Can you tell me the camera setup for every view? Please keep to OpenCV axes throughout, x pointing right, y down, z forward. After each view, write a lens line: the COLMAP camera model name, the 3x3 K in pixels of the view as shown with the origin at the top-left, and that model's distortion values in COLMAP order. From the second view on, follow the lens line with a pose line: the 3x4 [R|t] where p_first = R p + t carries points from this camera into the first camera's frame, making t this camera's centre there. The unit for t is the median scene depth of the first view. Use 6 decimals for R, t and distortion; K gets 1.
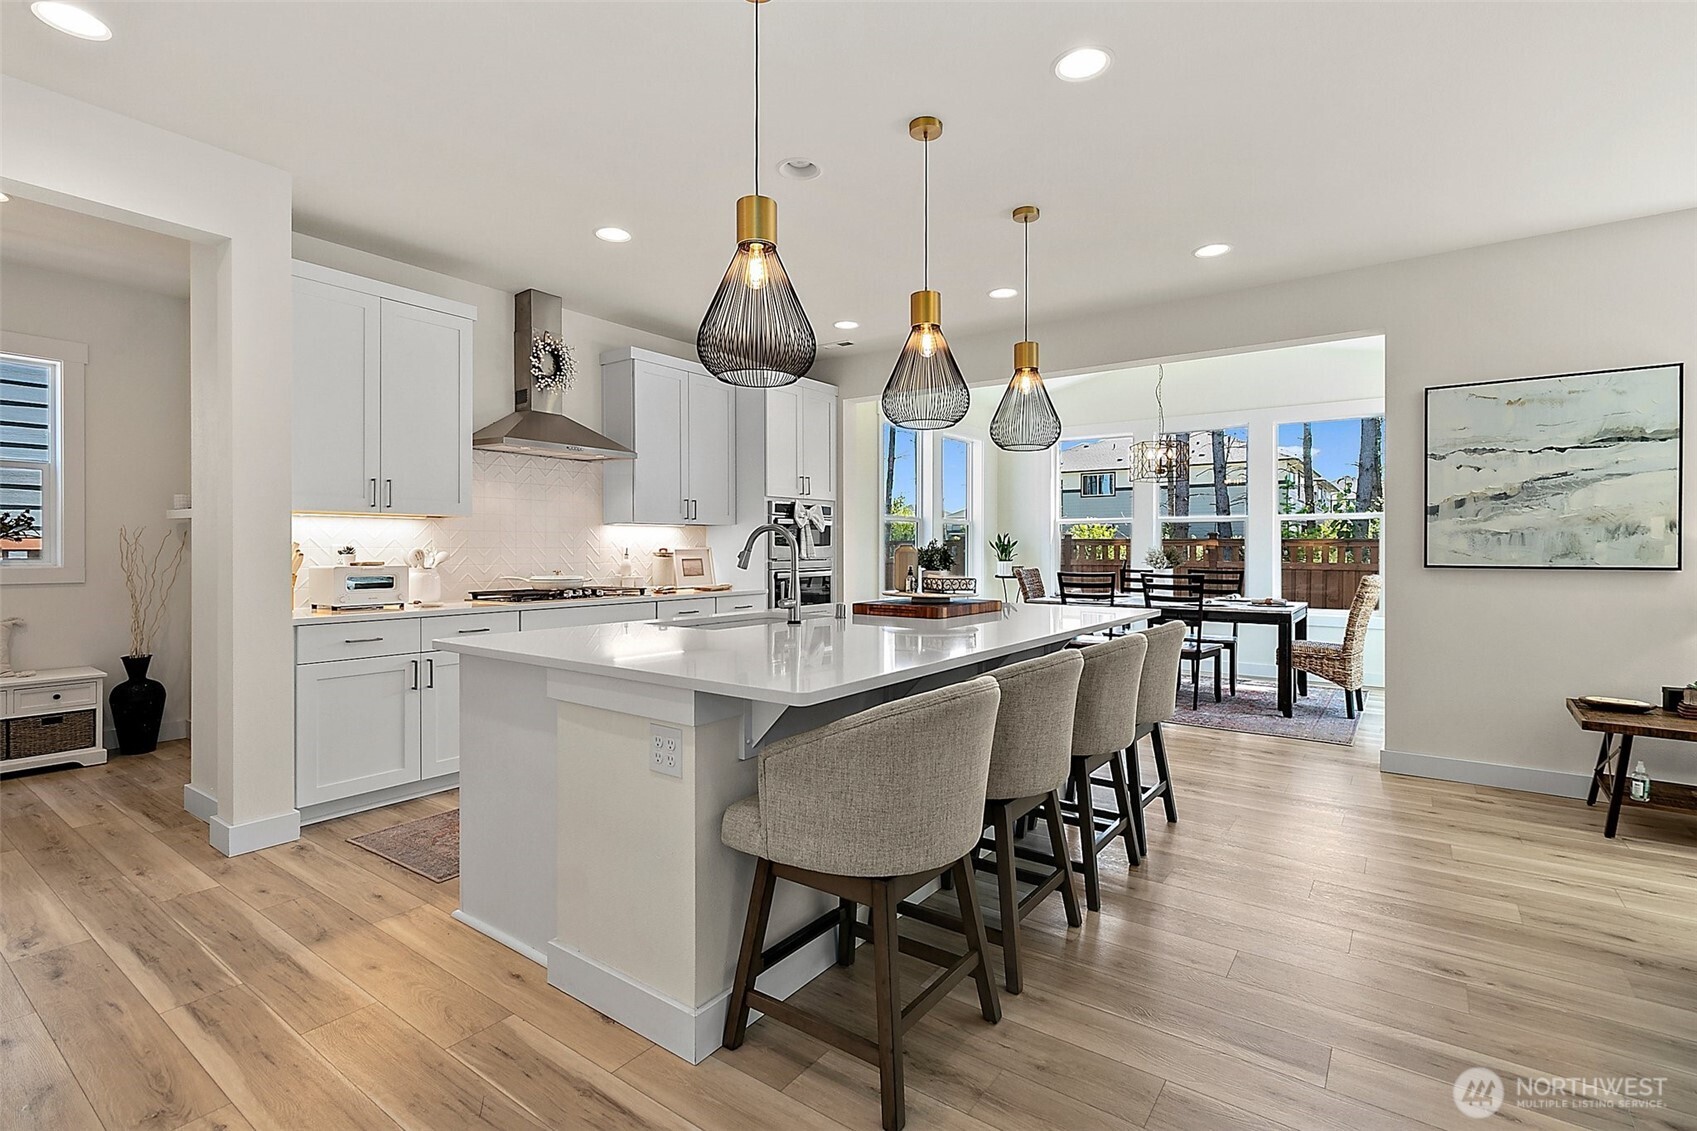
lens RADIAL K [[764.2, 0, 848.5], [0, 764.2, 565.5], [0, 0, 1]] dist [0.001663, 0.000340]
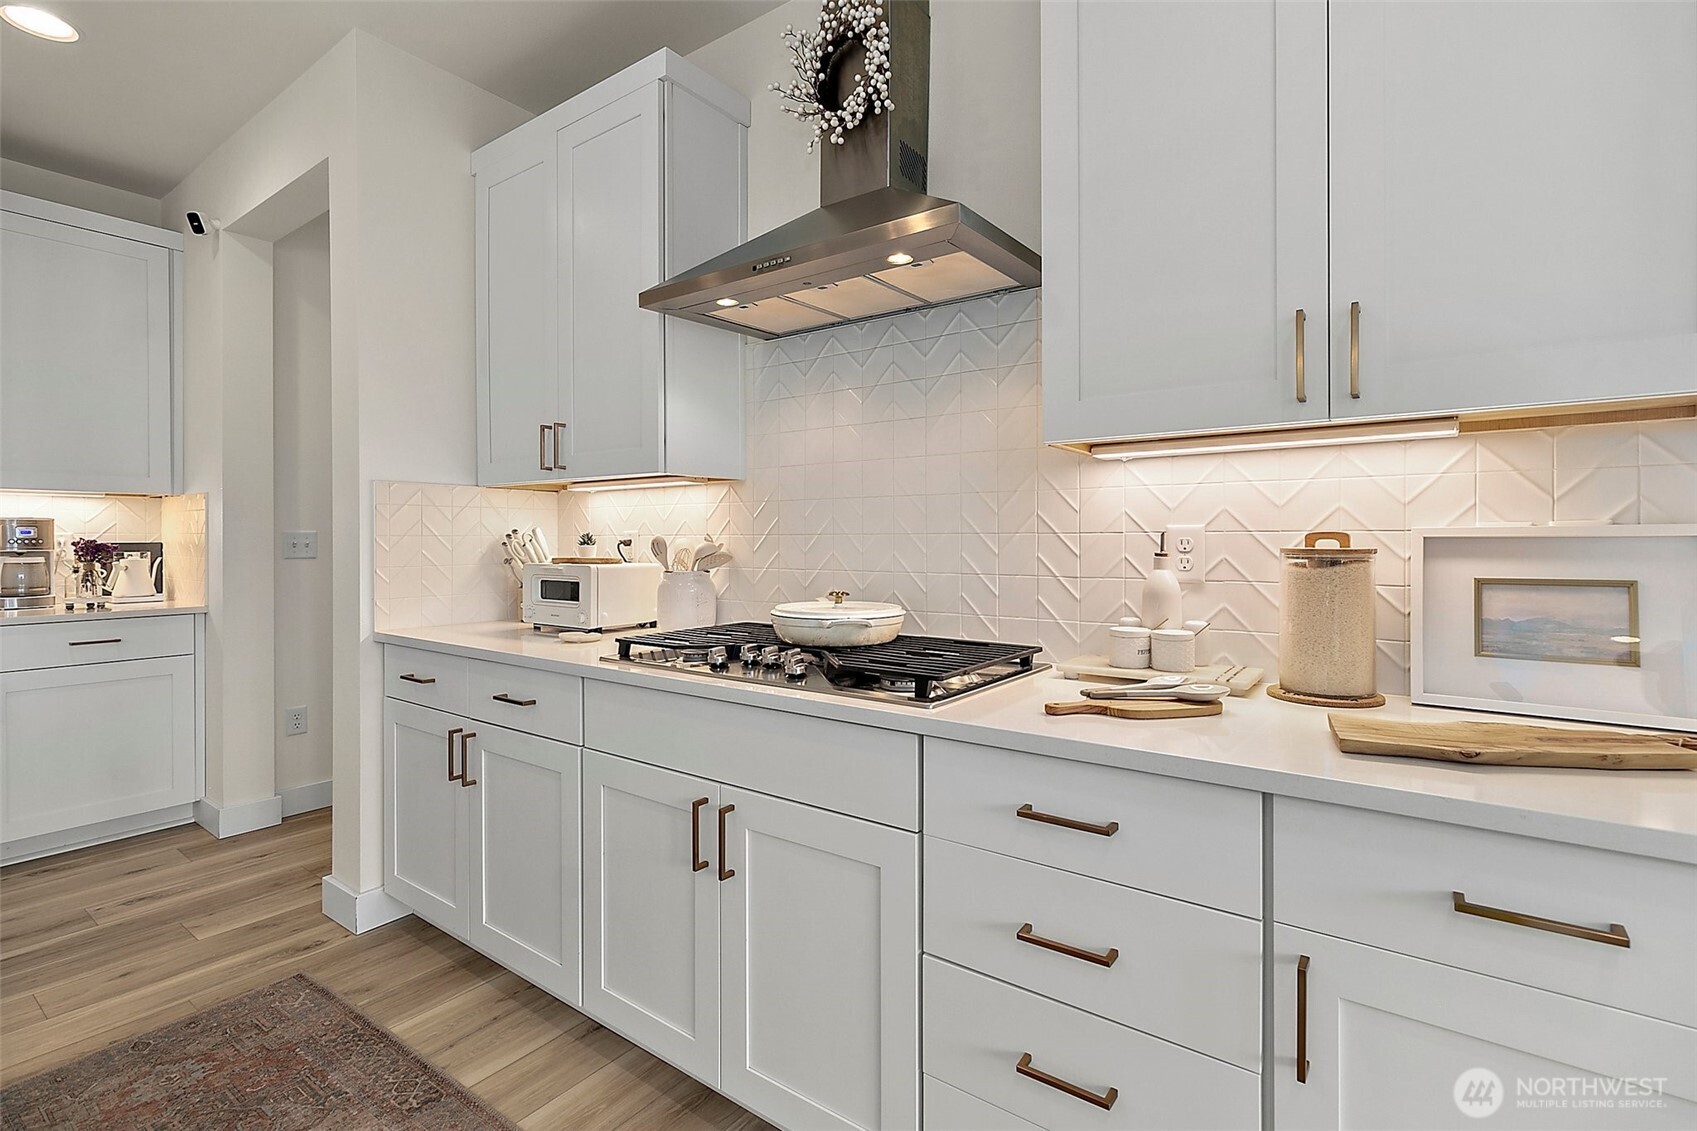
lens RADIAL K [[791.2, 0, 843.2], [0, 791.2, 540.2], [0, 0, 1]] dist [-0.002432, -0.000455]
pose [[-0.000771, 0.005465, -0.999985, 0.027795], [-0.019851, 0.999788, 0.005480, -0.027539], [0.999803, 0.019855, -0.000662, 1.297618]]
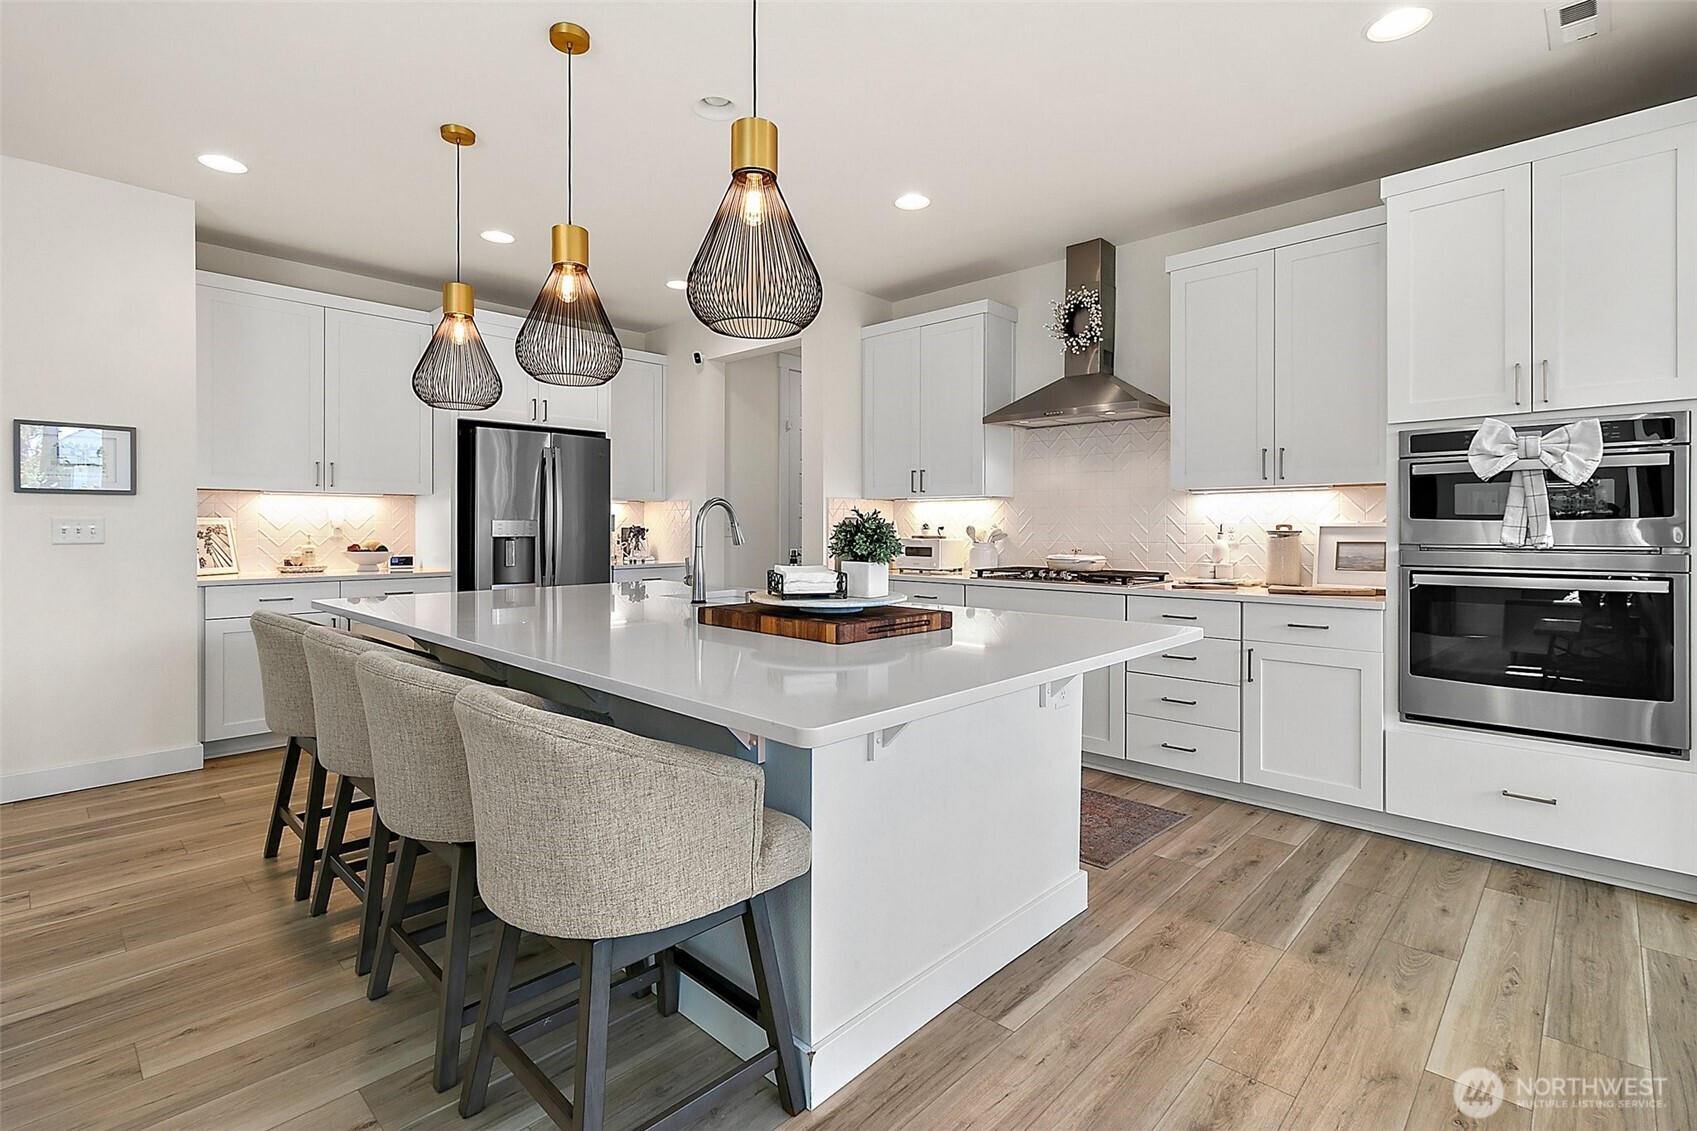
lens RADIAL K [[796.0, 0, 845.9], [0, 796.0, 525.6], [0, 0, 1]] dist [0.000033, -0.001133]
pose [[-0.123515, 0.002670, -0.992339, 0.747577], [-0.021764, 0.999749, 0.005399, -0.025843], [0.992104, 0.022264, -0.123426, 1.096043]]
